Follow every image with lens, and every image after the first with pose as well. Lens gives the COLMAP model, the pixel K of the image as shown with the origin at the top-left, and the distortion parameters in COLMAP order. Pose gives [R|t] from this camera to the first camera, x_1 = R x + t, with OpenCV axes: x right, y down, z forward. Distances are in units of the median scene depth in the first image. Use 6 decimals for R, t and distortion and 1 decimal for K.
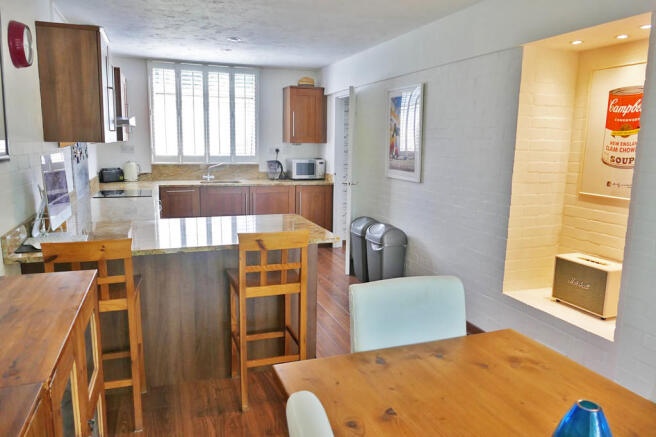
lens RADIAL K [[467.2, 0, 328.4], [0, 467.2, 216.8], [0, 0, 1]] dist [-0.012939, -0.000682]
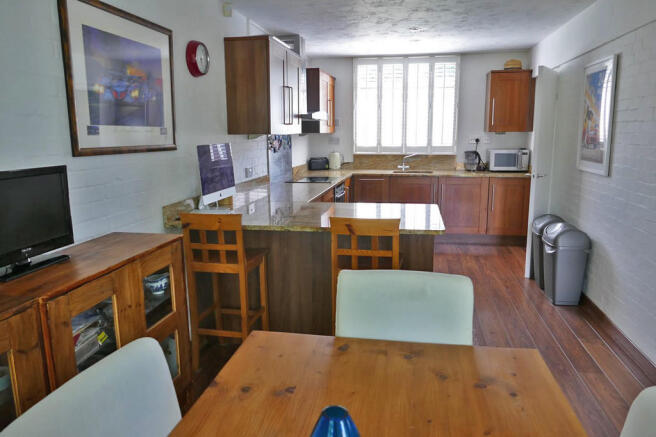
lens RADIAL K [[467.2, 0, 330.8], [0, 467.2, 219.1], [0, 0, 1]] dist [-0.012939, -0.000682]
pose [[0.861529, 0.070550, -0.502783, 0.142320], [-0.059690, 0.997505, 0.037689, 0.000186], [0.504188, -0.002459, 0.863591, 0.032920]]
